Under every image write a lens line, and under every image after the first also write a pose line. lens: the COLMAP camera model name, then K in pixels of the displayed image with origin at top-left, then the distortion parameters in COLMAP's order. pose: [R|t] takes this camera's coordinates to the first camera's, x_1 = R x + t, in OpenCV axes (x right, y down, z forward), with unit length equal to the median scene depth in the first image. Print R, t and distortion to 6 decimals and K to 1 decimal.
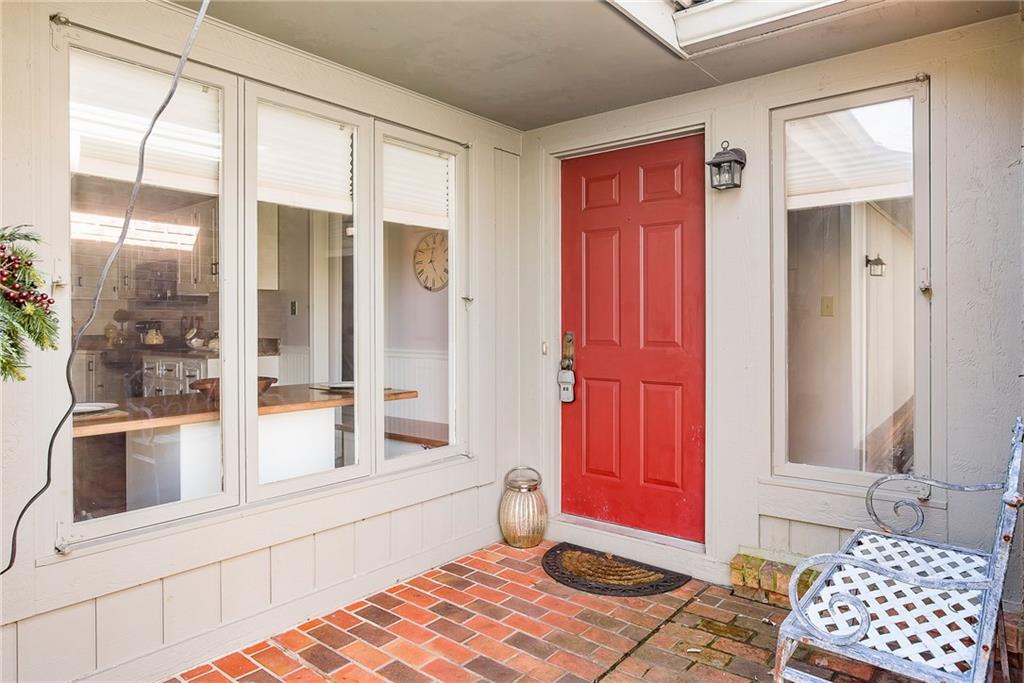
lens RADIAL K [[629.8, 0, 511.5], [0, 629.8, 335.0], [0, 0, 1]] dist [-0.003212, -0.000508]
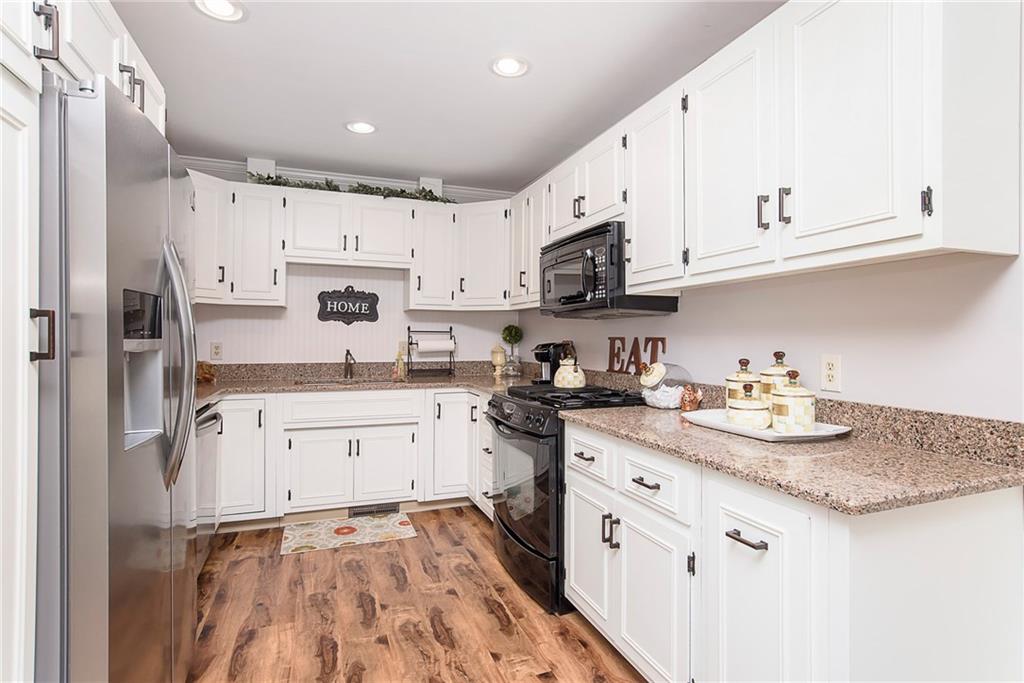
lens RADIAL K [[514.7, 0, 511.5], [0, 514.7, 340.1], [0, 0, 1]] dist [-0.013952, 0.008043]
pose [[0.870396, 0.003344, -0.492340, -0.382848], [-0.008487, 0.999930, -0.008212, -0.022909], [0.492279, 0.011326, 0.870364, 0.568214]]
